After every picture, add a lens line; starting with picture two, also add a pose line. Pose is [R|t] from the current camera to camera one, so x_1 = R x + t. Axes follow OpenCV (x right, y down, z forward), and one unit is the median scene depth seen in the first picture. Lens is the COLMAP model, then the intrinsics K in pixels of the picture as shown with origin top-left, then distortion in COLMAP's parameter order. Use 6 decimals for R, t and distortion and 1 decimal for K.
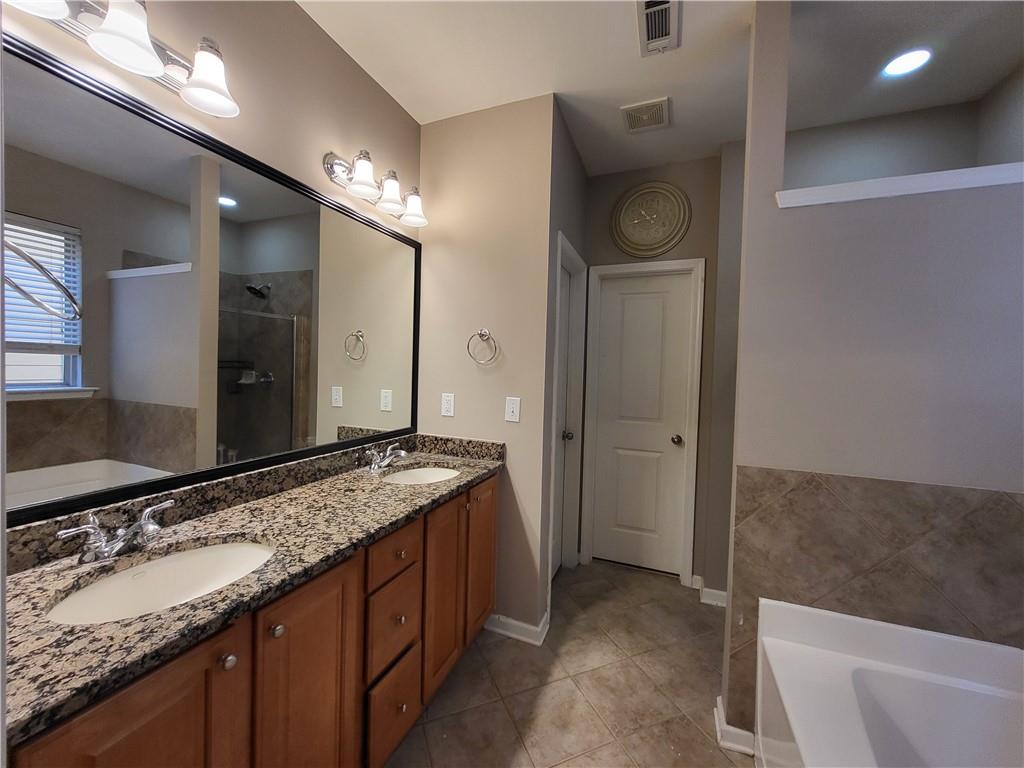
lens RADIAL K [[396.0, 0, 512.0], [0, 396.0, 384.0], [0, 0, 1]] dist [0.002114, 0.000080]
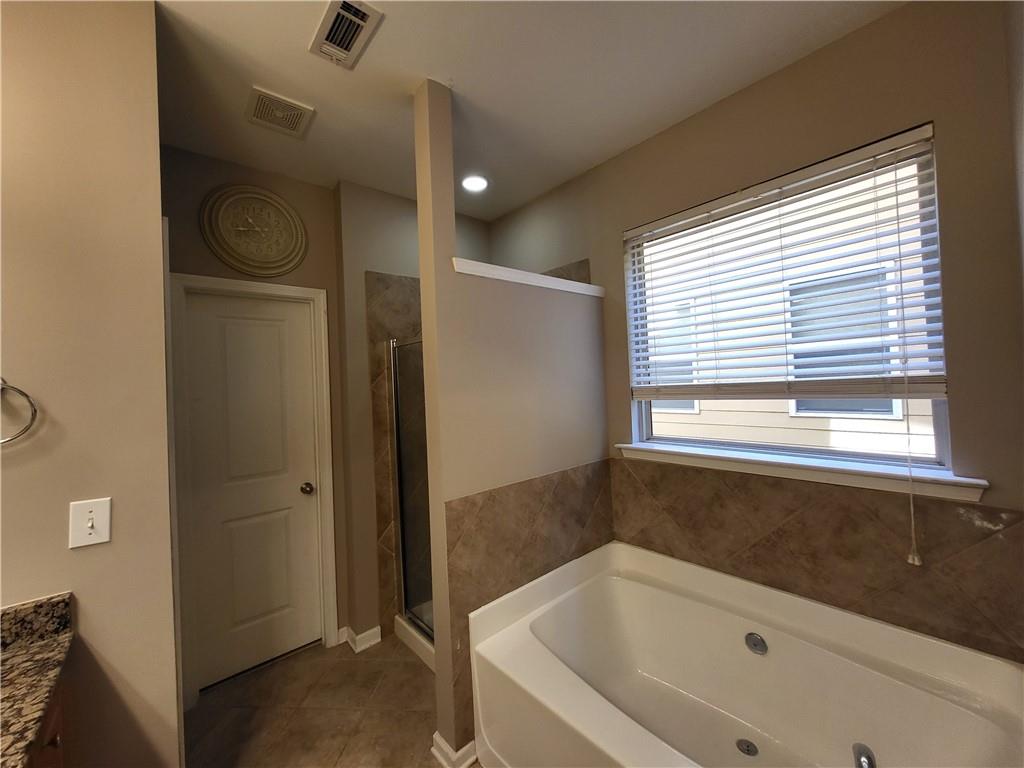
lens RADIAL K [[395.9, 0, 512.0], [0, 395.9, 384.0], [0, 0, 1]] dist [-0.001136, 0.000070]
pose [[0.458577, -0.044837, 0.887523, -0.204620], [0.091245, 0.995823, 0.003163, -0.071687], [-0.883958, 0.079532, 0.460753, 0.240787]]
